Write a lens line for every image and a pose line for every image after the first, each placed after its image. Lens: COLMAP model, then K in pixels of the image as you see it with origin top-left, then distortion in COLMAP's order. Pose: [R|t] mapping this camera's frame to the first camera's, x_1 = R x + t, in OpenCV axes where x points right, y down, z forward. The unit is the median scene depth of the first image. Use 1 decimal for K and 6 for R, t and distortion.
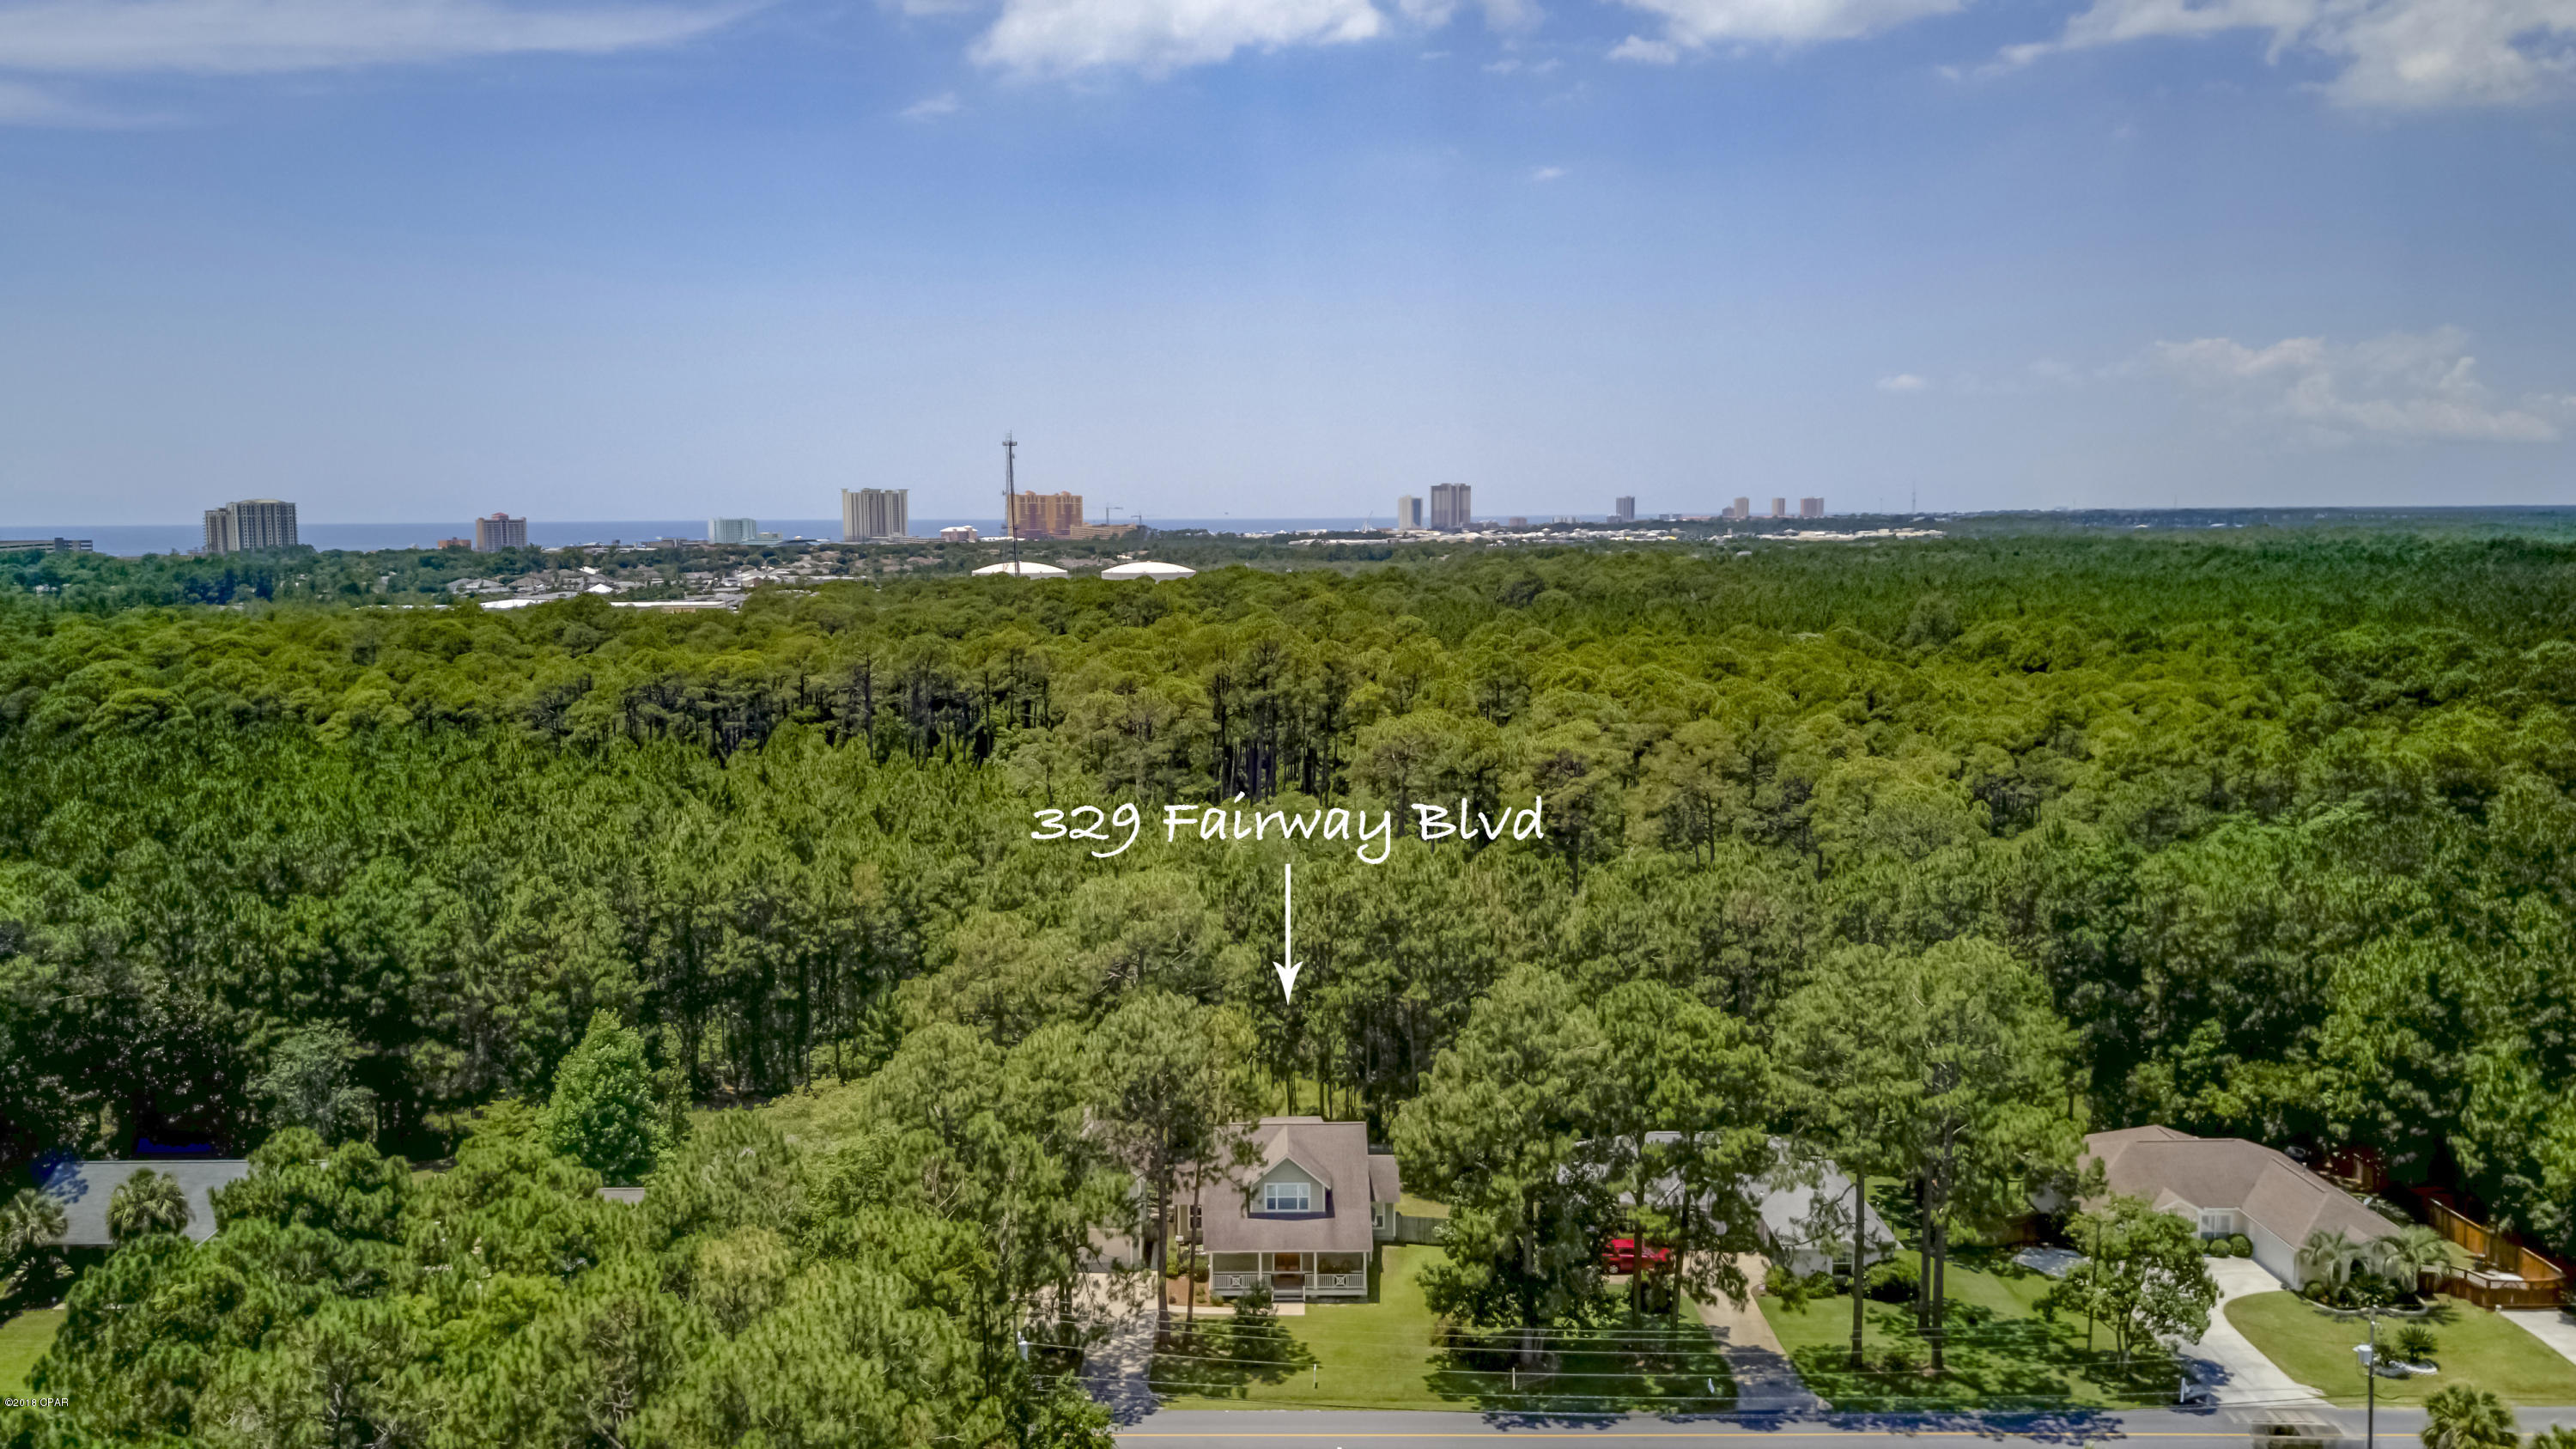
lens RADIAL K [[2002.7, 0, 1298.0], [0, 2002.7, 731.2], [0, 0, 1]] dist [0.006080, -0.011678]
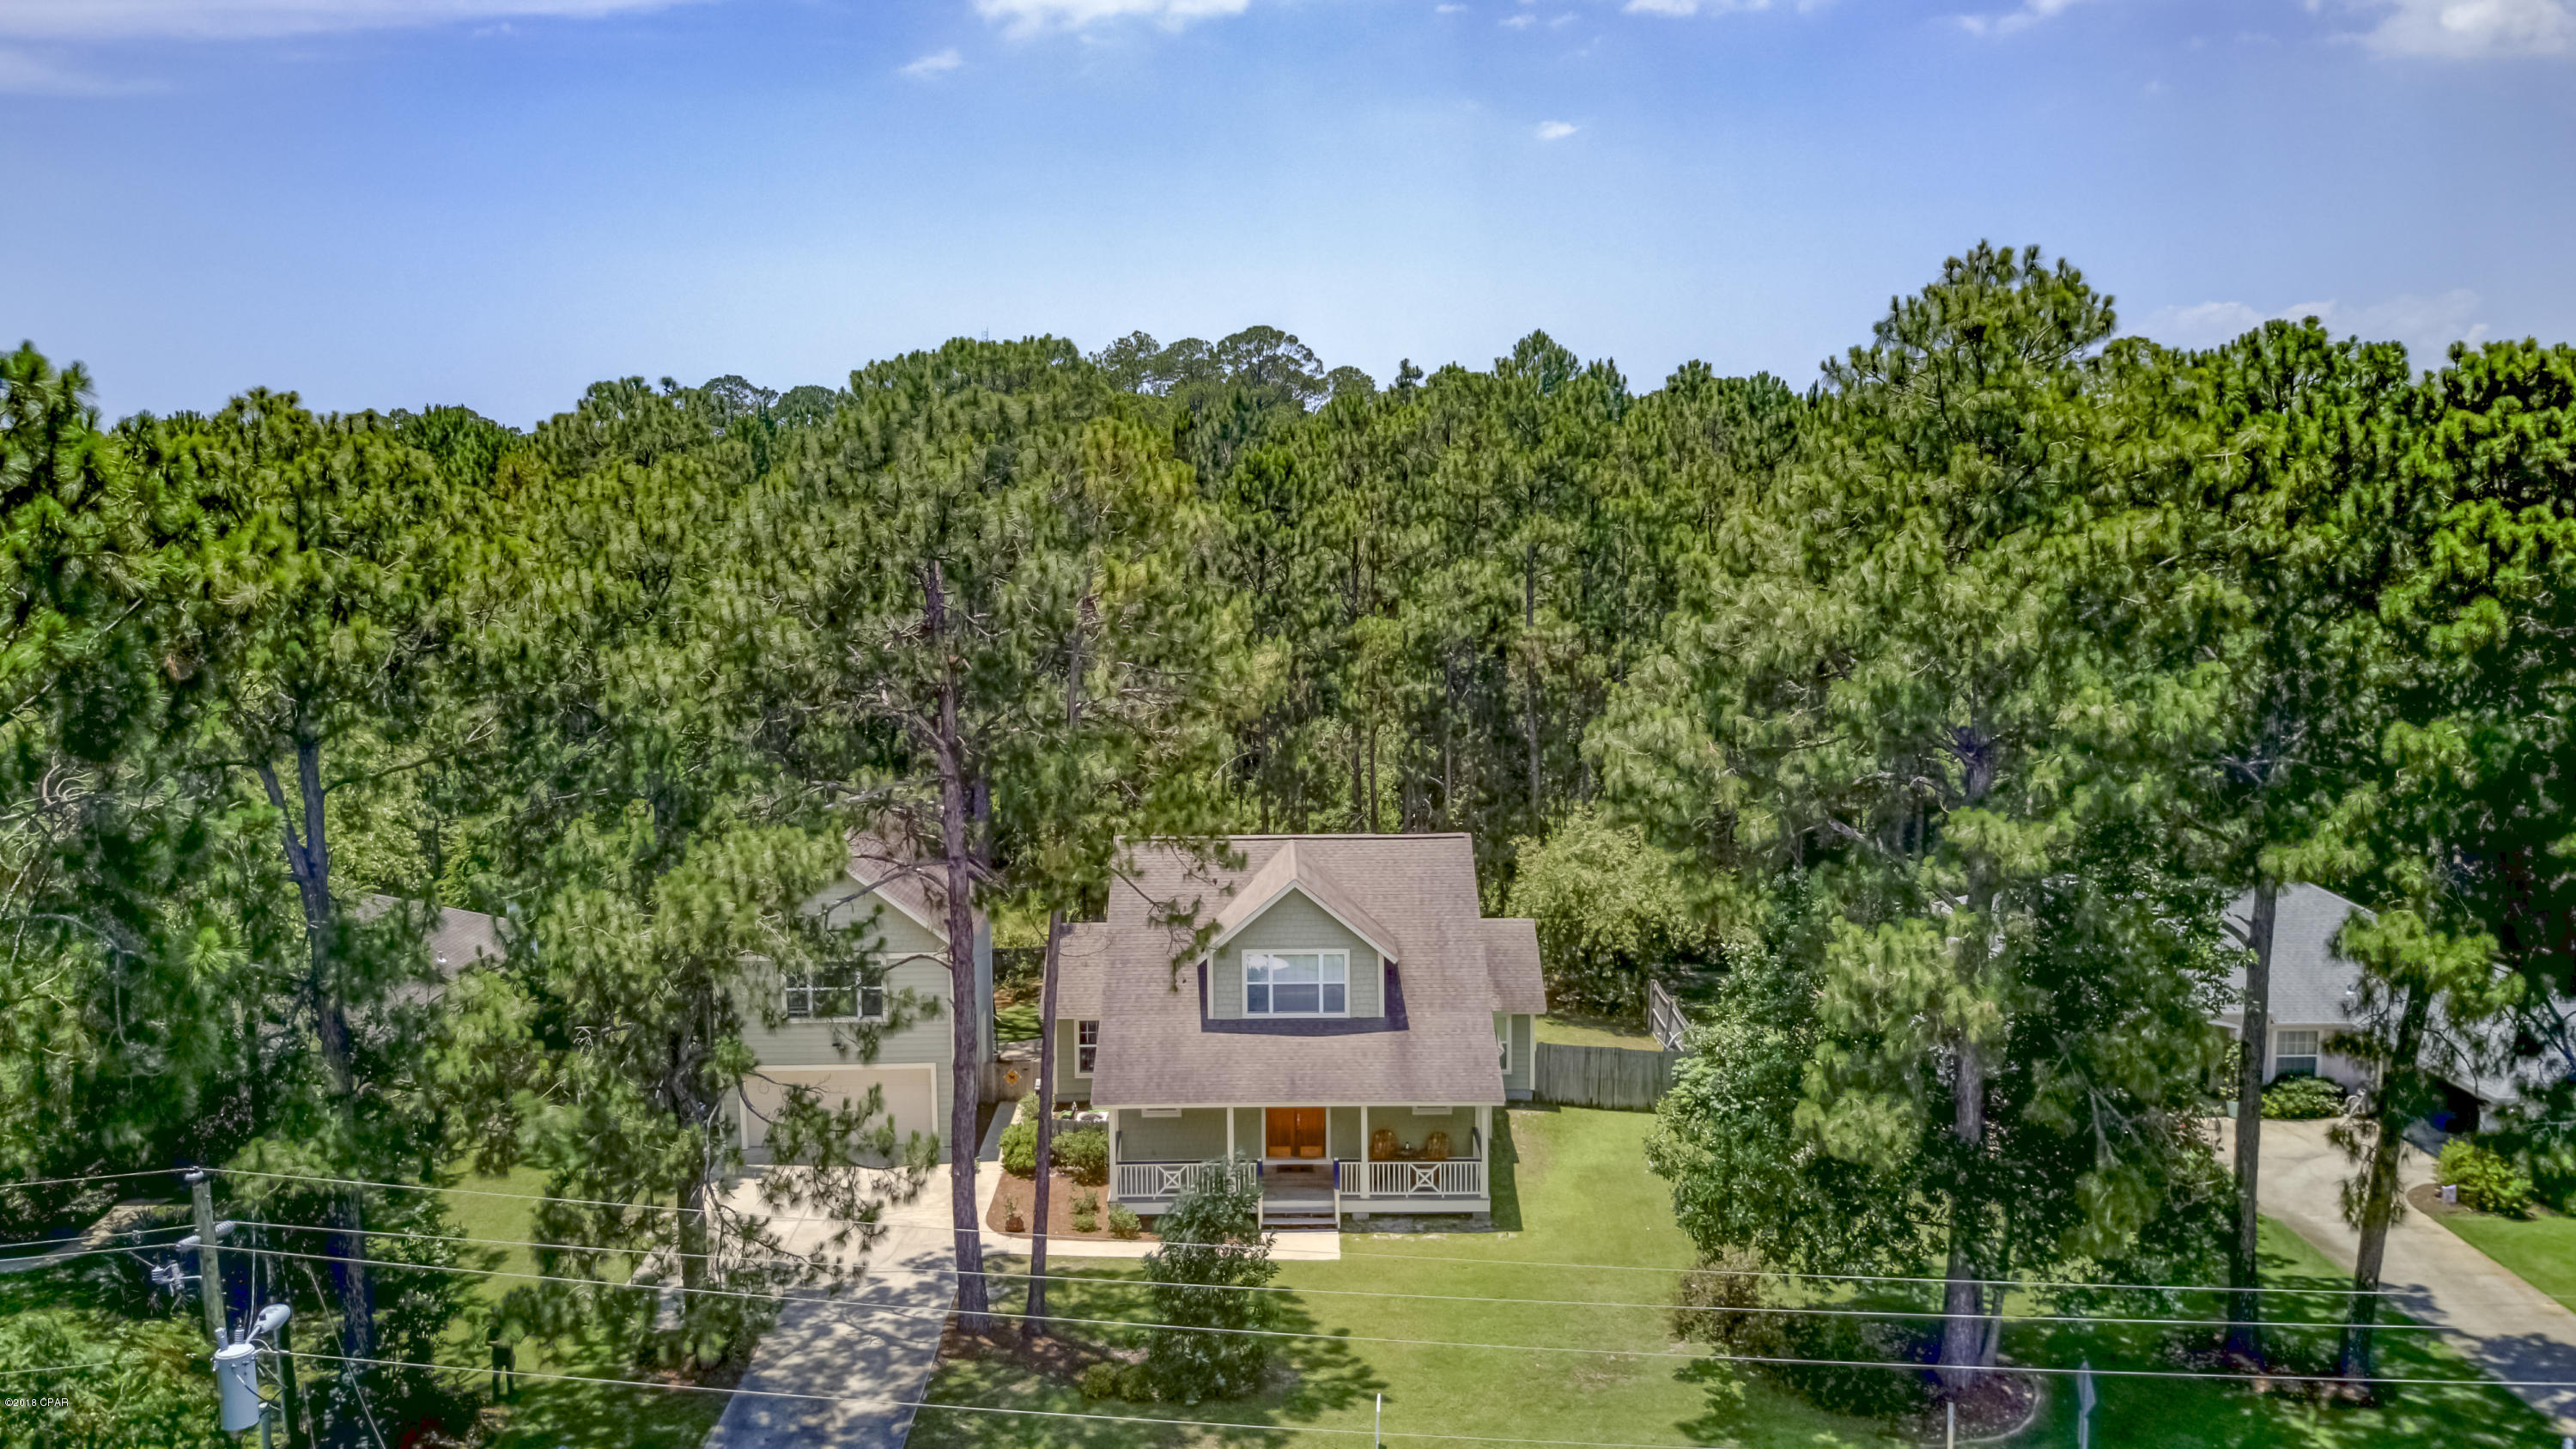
lens RADIAL K [[2024.7, 0, 1280.8], [0, 2024.7, 709.7], [0, 0, 1]] dist [0.006986, 0.000759]
pose [[0.999840, -0.008040, -0.015965, -0.001058], [0.008016, 0.999967, -0.001545, 0.178187], [0.015977, 0.001417, 0.999871, 0.582750]]
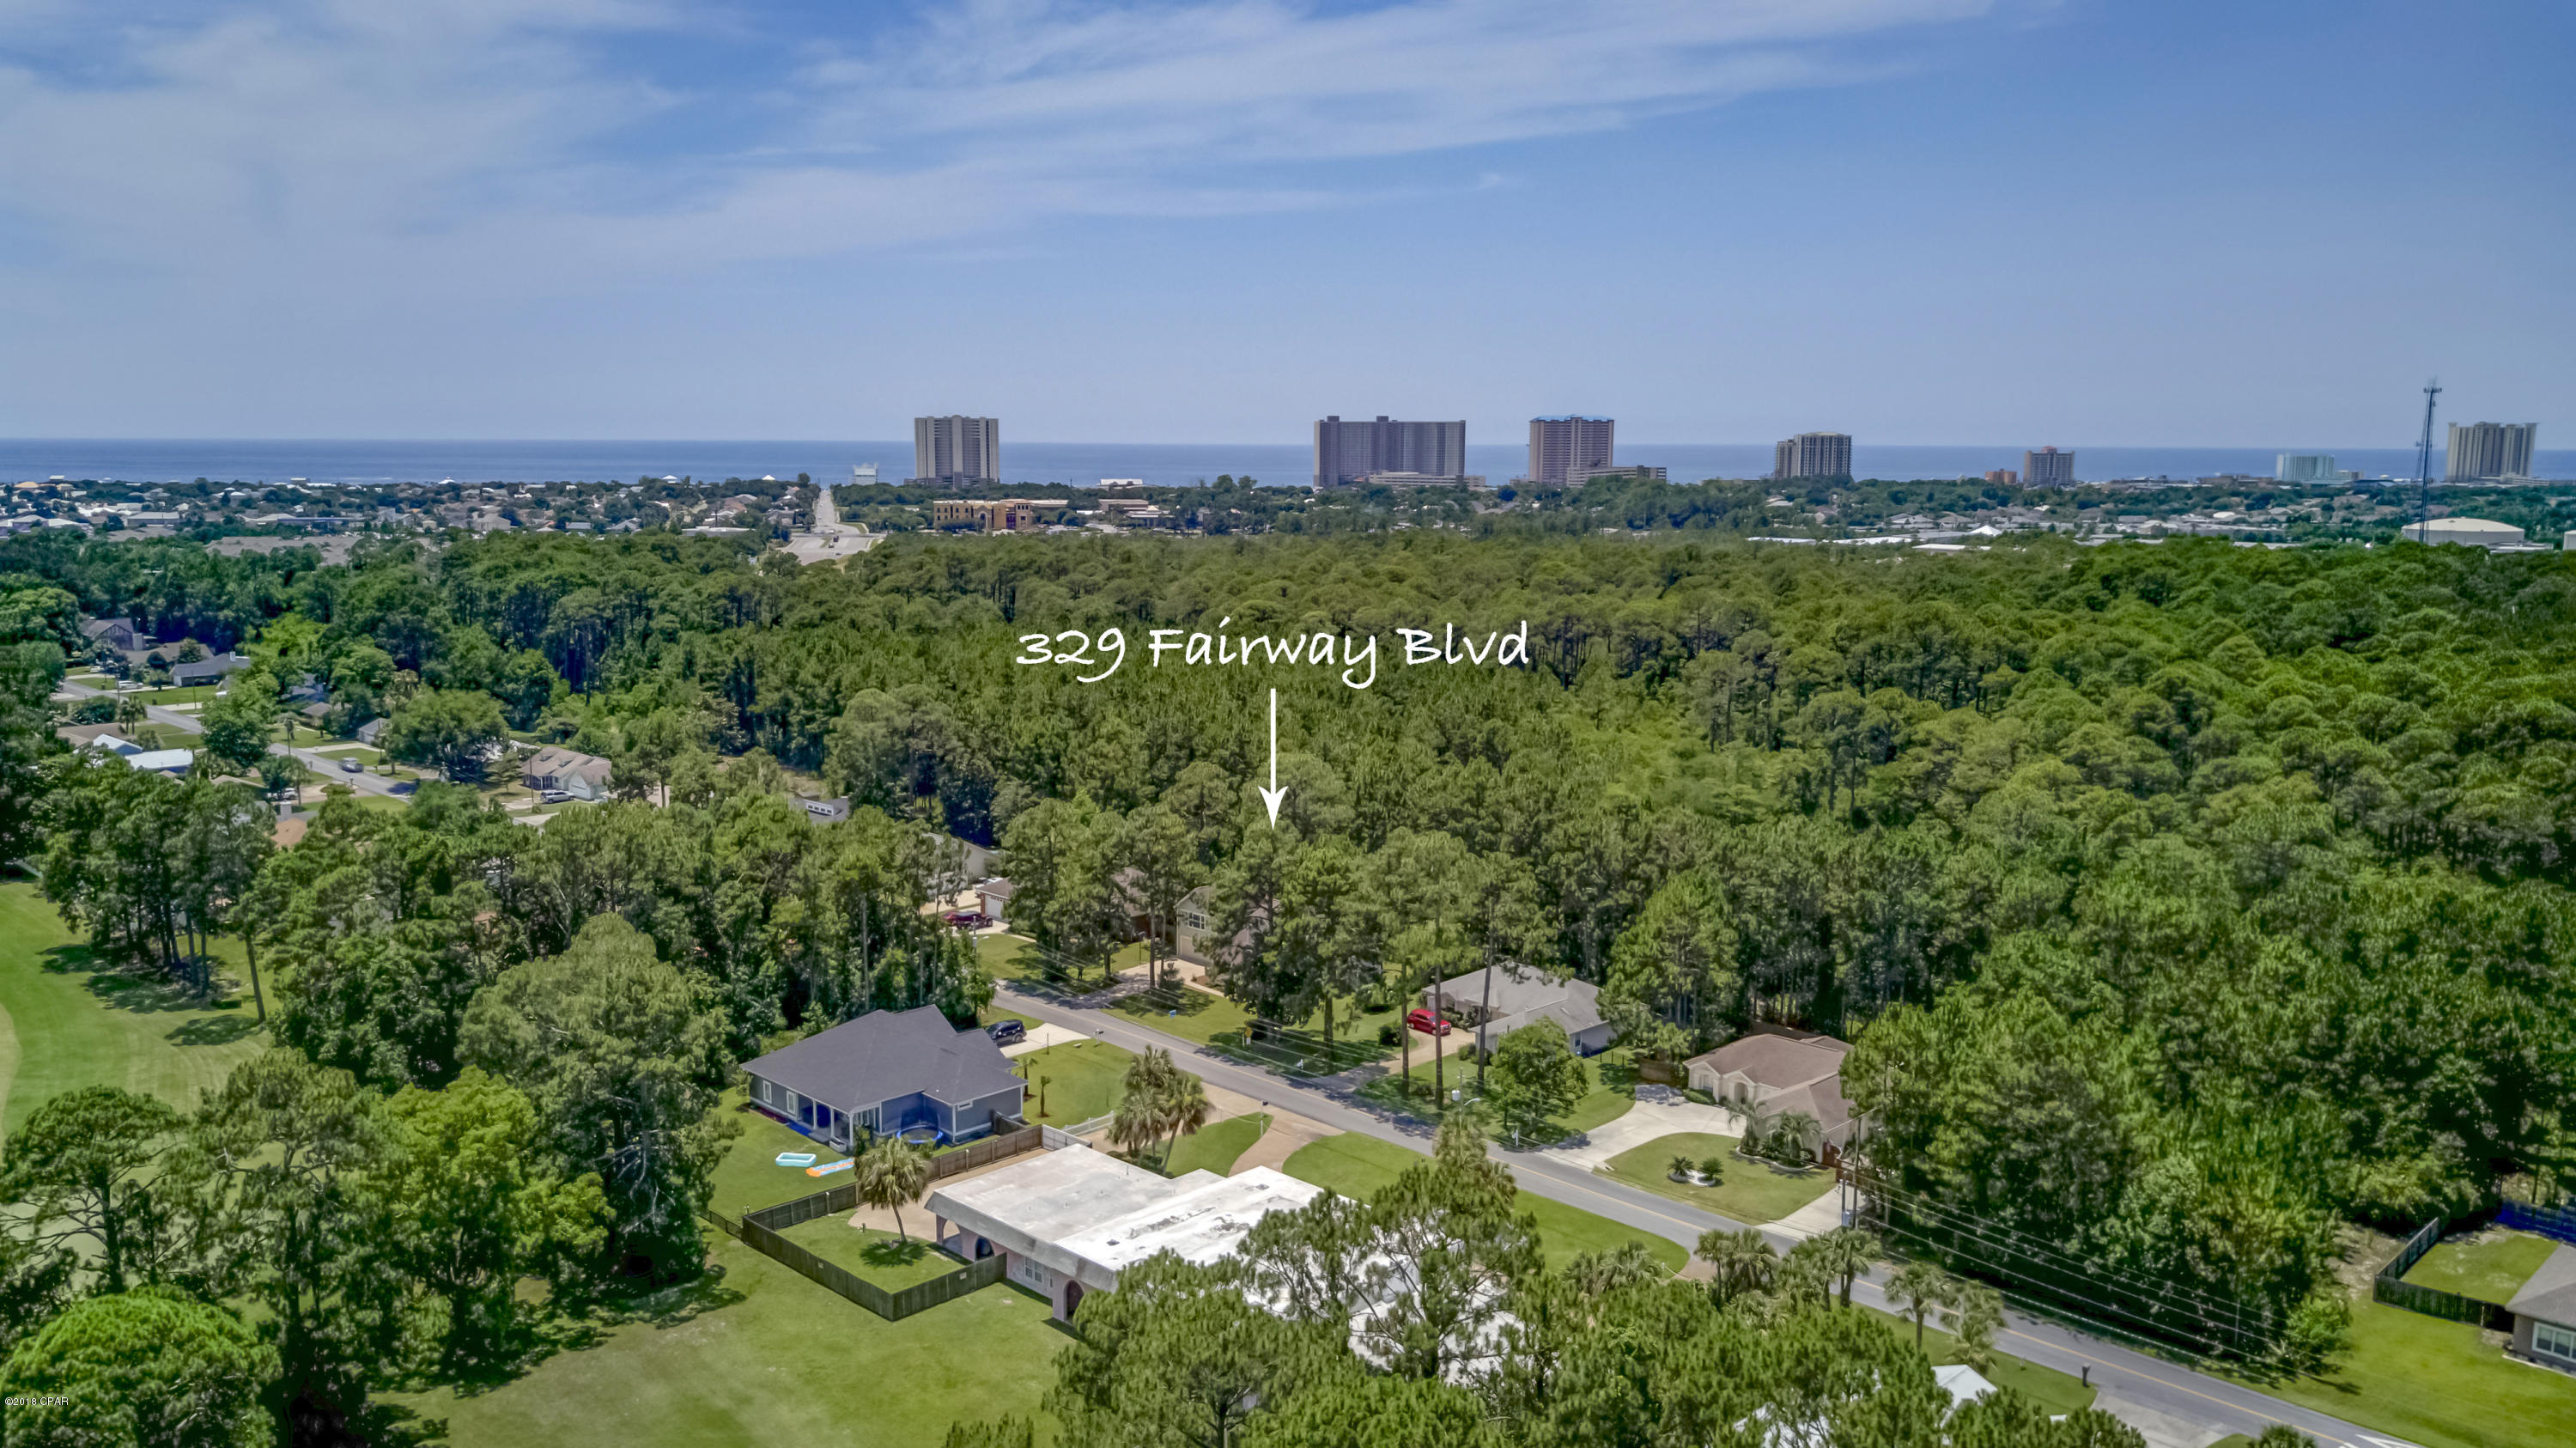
lens RADIAL K [[2024.6, 0, 1280.8], [0, 2024.6, 709.2], [0, 0, 1]] dist [0.006986, 0.000759]
pose [[0.697246, 0.105361, -0.709047, 0.518801], [-0.086872, 0.994268, 0.062317, -0.026688], [0.711549, 0.018146, 0.702403, -0.096424]]
